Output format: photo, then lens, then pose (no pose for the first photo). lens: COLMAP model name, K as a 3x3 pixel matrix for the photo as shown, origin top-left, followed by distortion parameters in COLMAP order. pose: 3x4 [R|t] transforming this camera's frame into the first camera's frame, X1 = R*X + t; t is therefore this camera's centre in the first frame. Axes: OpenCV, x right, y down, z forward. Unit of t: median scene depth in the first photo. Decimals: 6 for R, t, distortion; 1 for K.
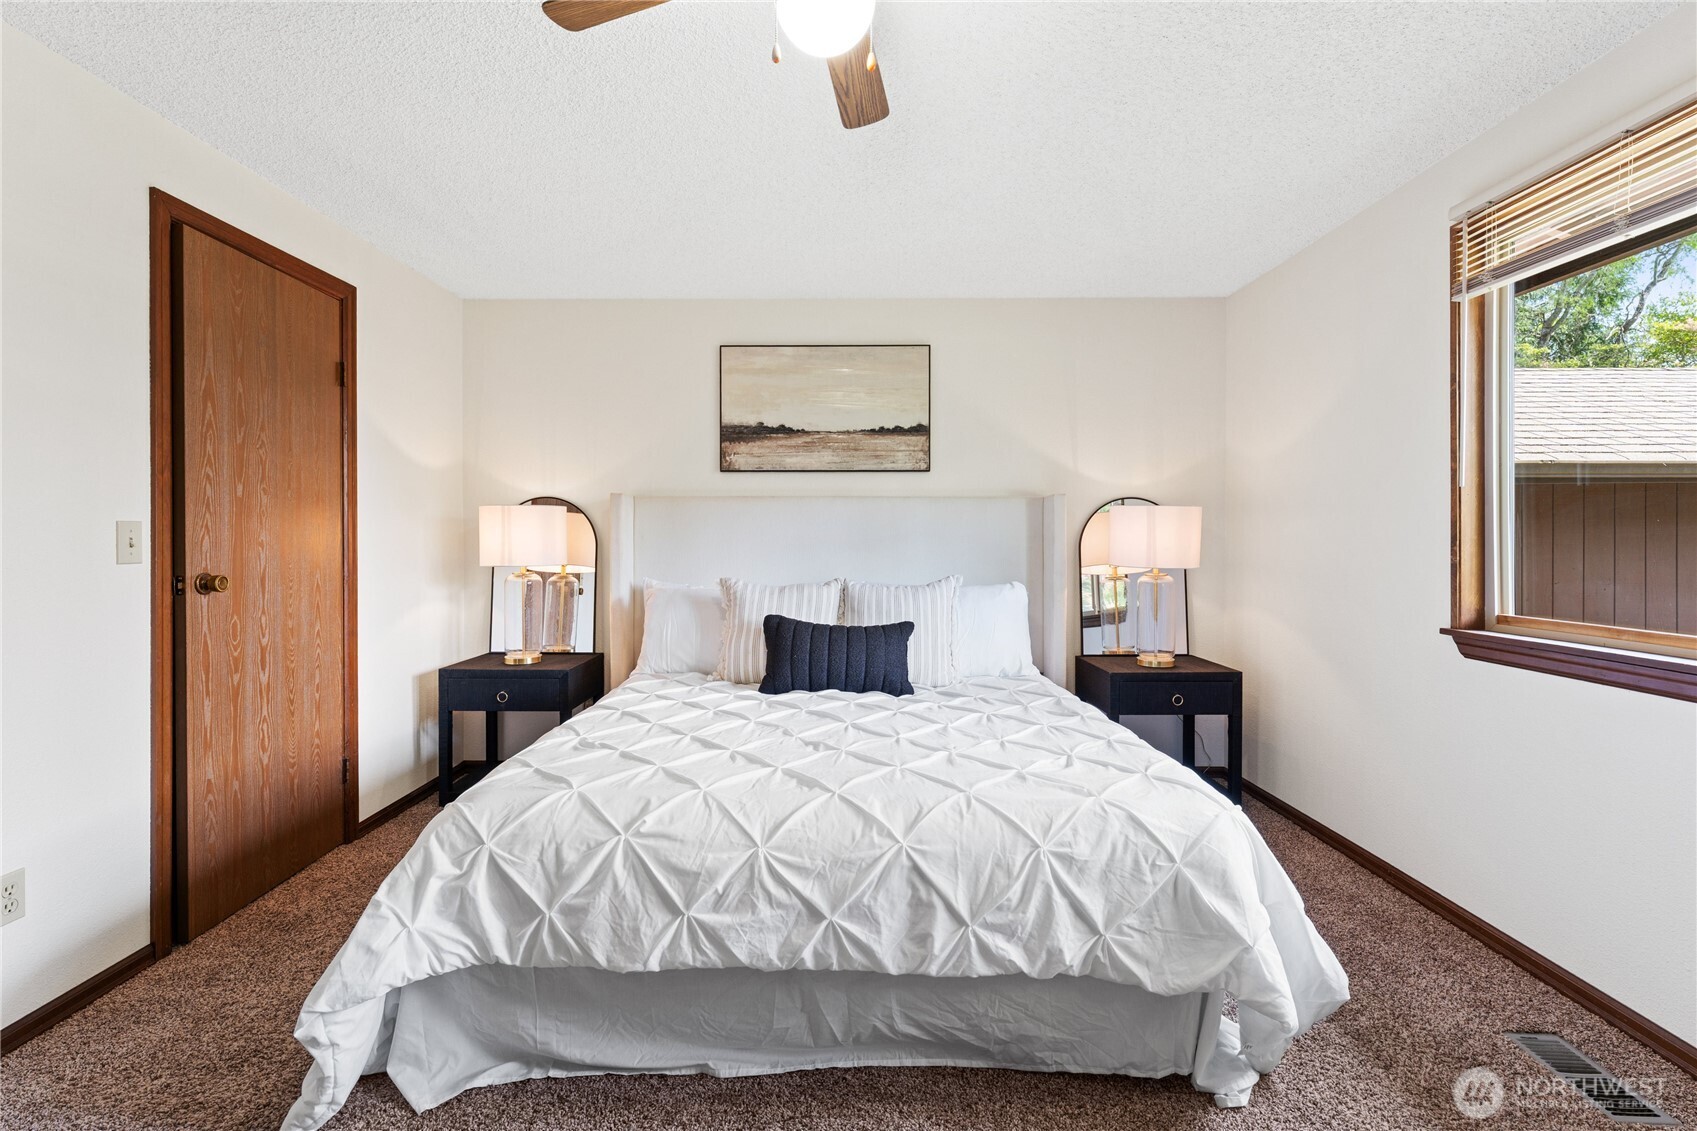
lens RADIAL K [[751.7, 0, 842.2], [0, 751.7, 556.3], [0, 0, 1]] dist [0.004985, 0.000068]
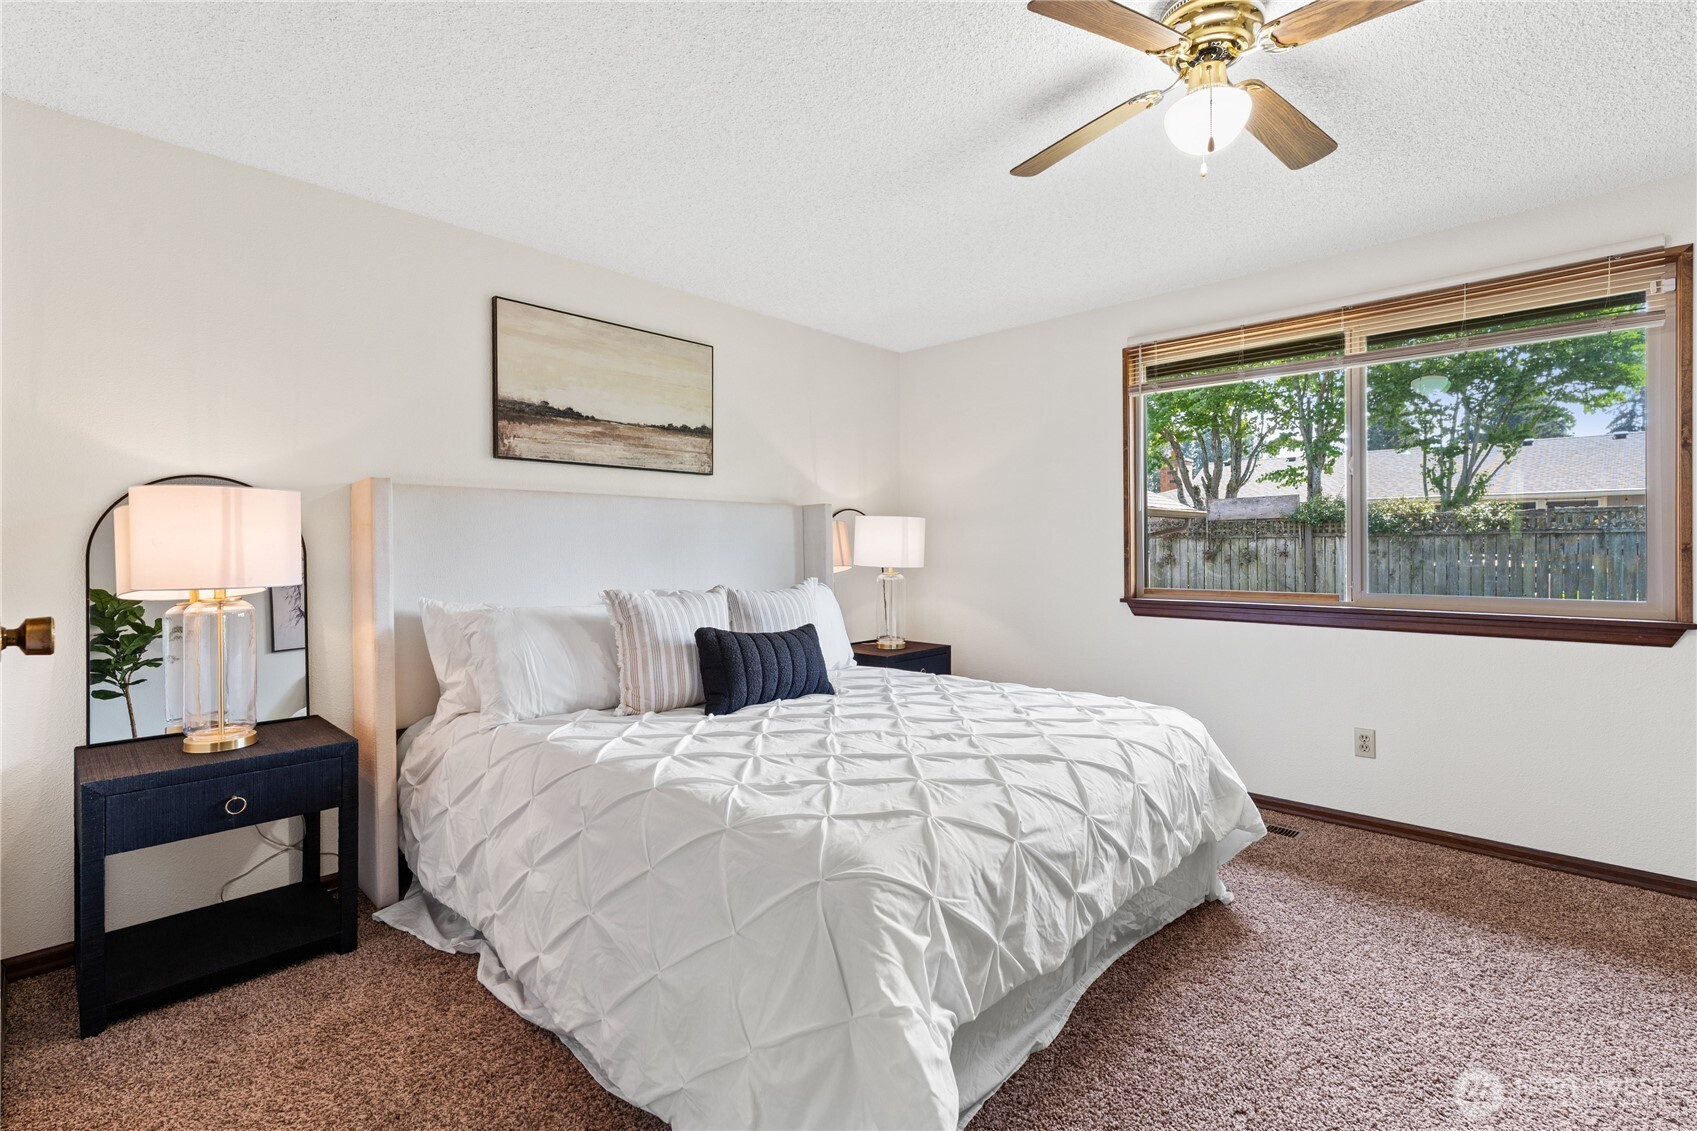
lens RADIAL K [[751.7, 0, 850.9], [0, 751.7, 557.4], [0, 0, 1]] dist [0.004985, 0.000068]
pose [[0.686173, -0.012493, 0.727331, -0.479486], [0.019019, 0.999819, -0.000769, -0.001432], [-0.727189, 0.014361, 0.686287, 0.198846]]
